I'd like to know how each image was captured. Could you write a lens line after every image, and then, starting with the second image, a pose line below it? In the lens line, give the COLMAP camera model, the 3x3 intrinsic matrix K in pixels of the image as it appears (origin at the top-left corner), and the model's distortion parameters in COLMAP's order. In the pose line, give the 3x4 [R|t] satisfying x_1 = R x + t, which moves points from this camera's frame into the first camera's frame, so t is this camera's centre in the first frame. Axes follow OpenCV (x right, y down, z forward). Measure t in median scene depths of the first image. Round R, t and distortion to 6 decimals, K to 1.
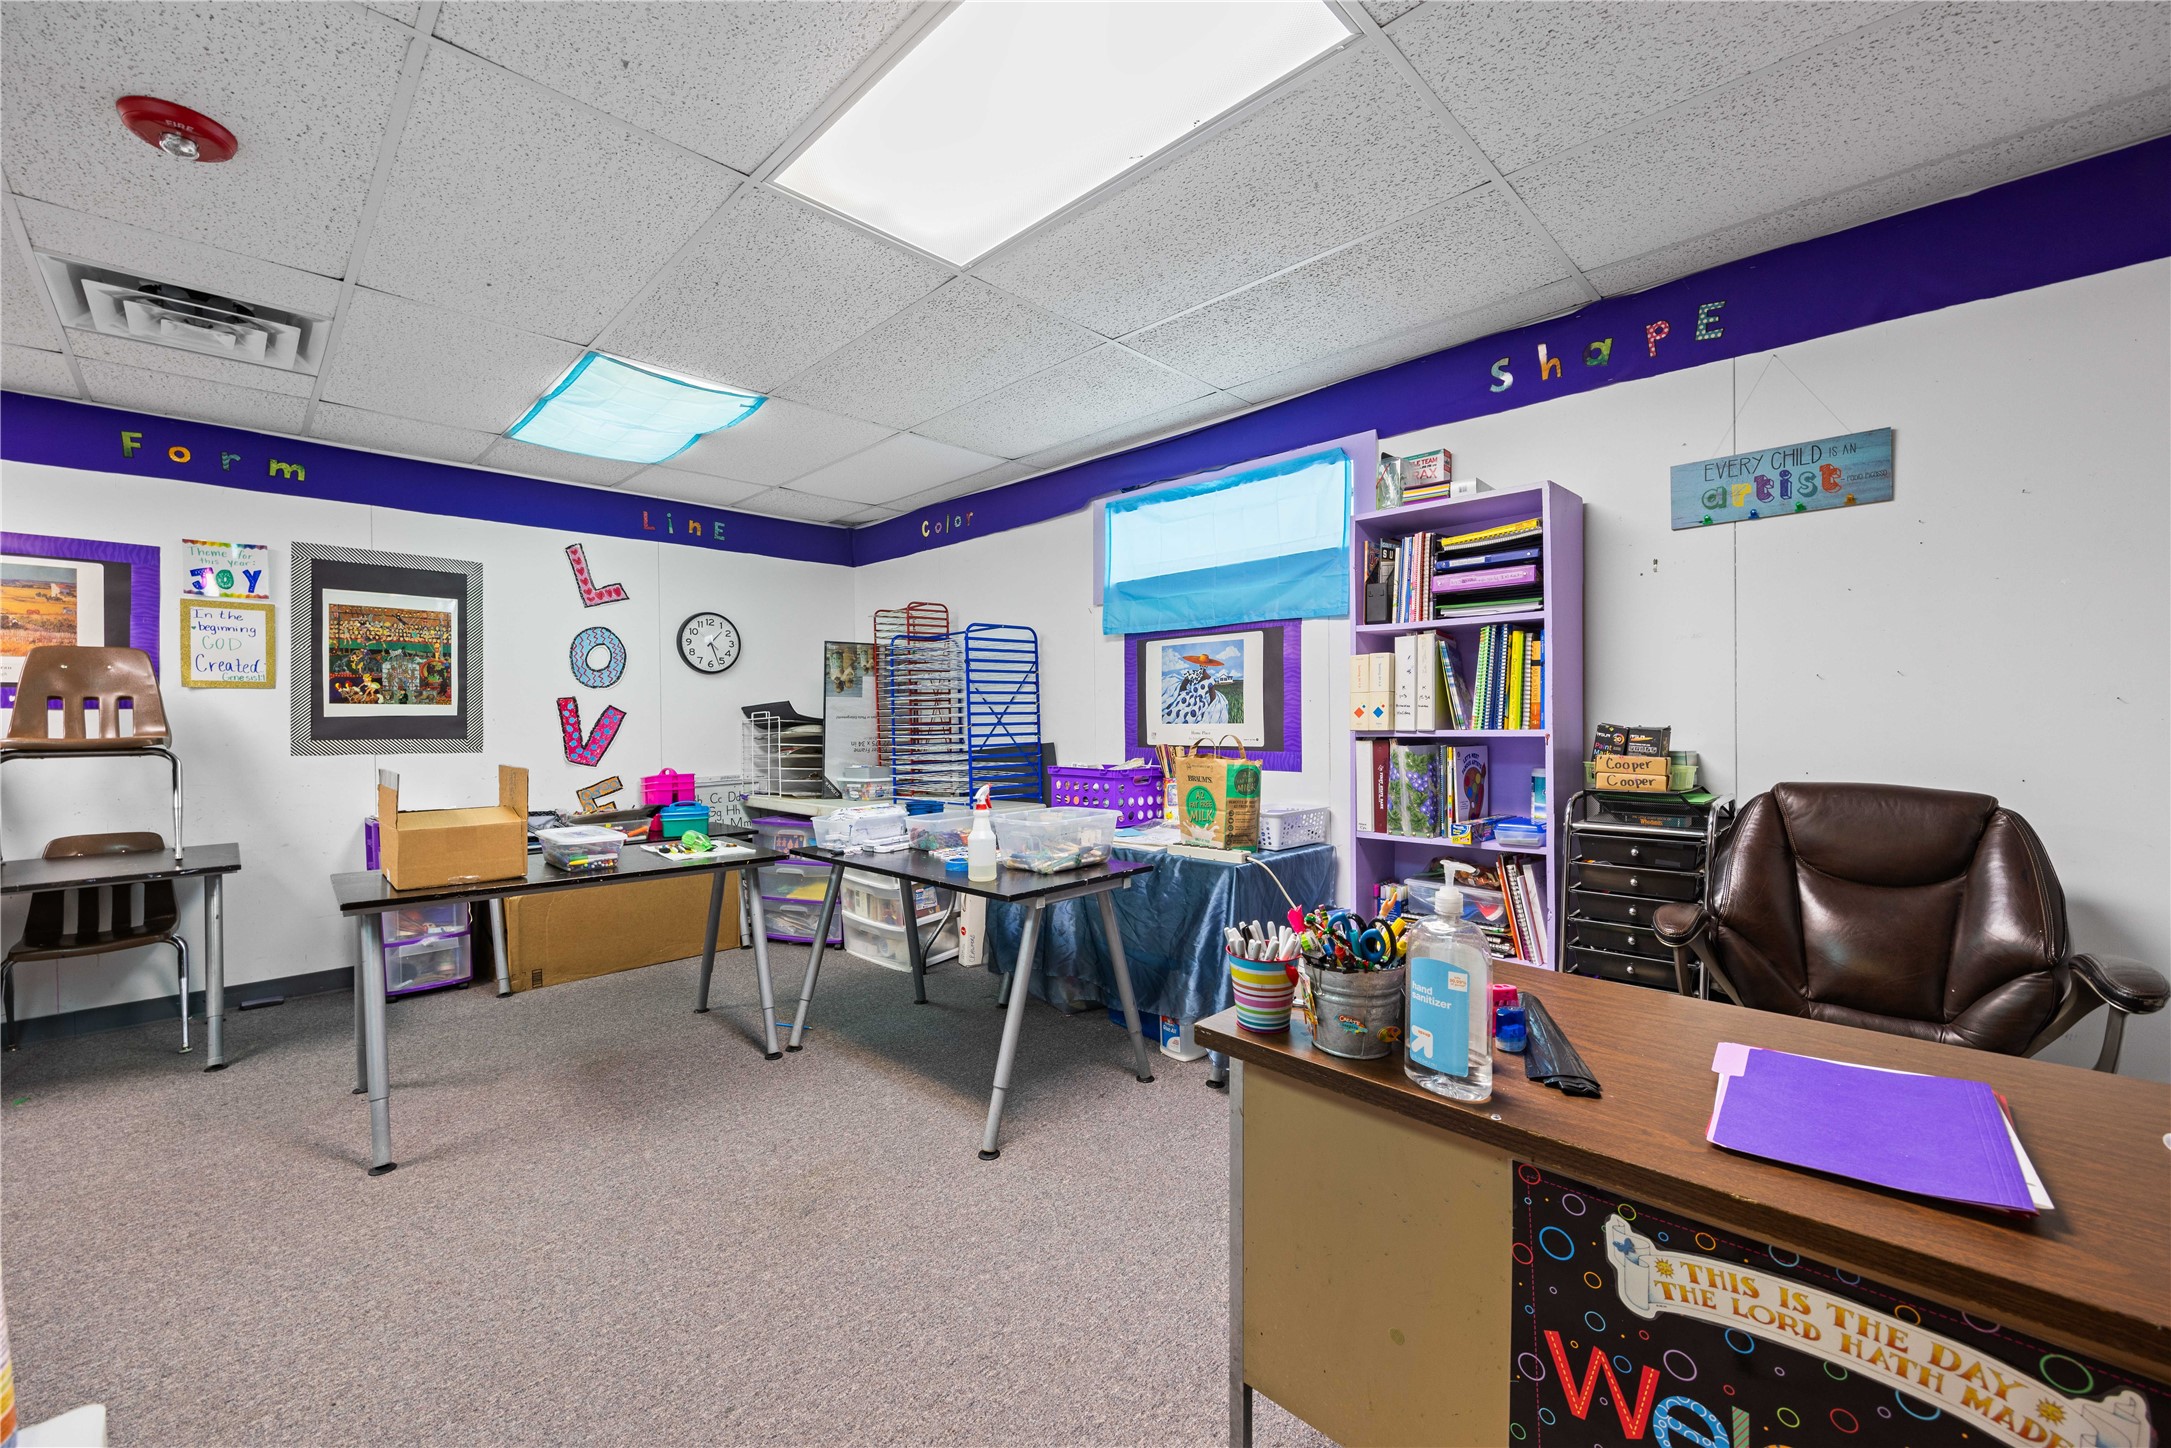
lens RADIAL K [[873.7, 0, 1097.6], [0, 873.7, 720.9], [0, 0, 1]] dist [0.001373, -0.000016]
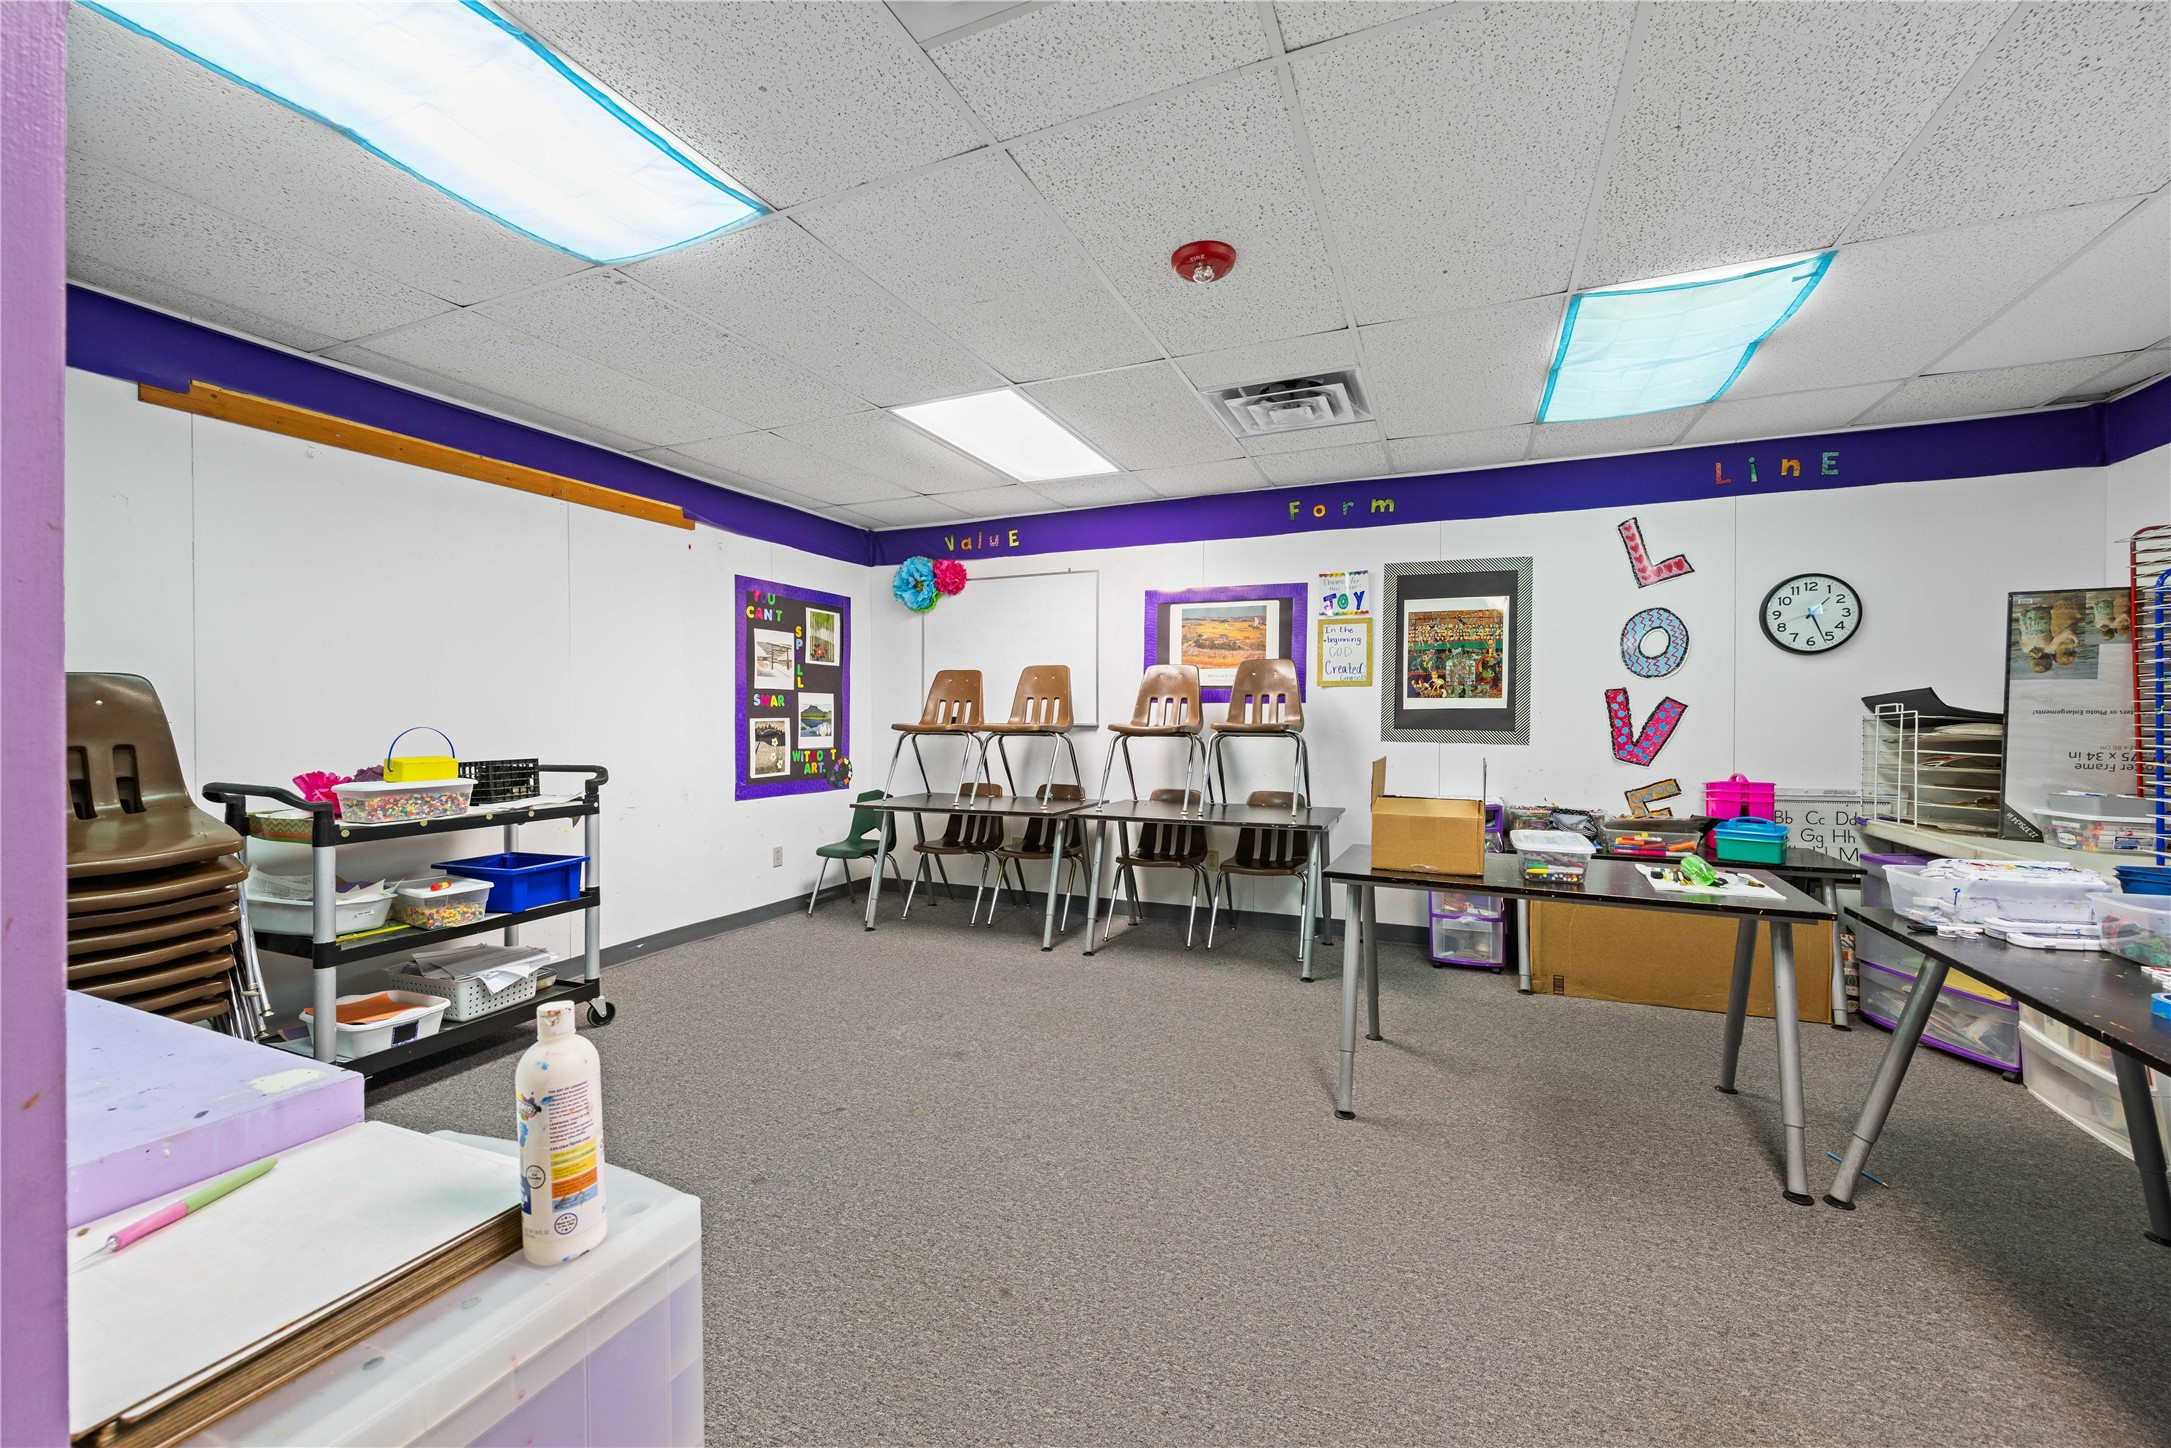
lens RADIAL K [[873.7, 0, 1081.7], [0, 873.7, 722.0], [0, 0, 1]] dist [0.001373, -0.000016]
pose [[0.355088, 0.016267, -0.934691, 0.060361], [-0.008072, 0.999865, 0.014335, -0.000846], [0.934798, 0.002454, 0.355171, 0.181519]]
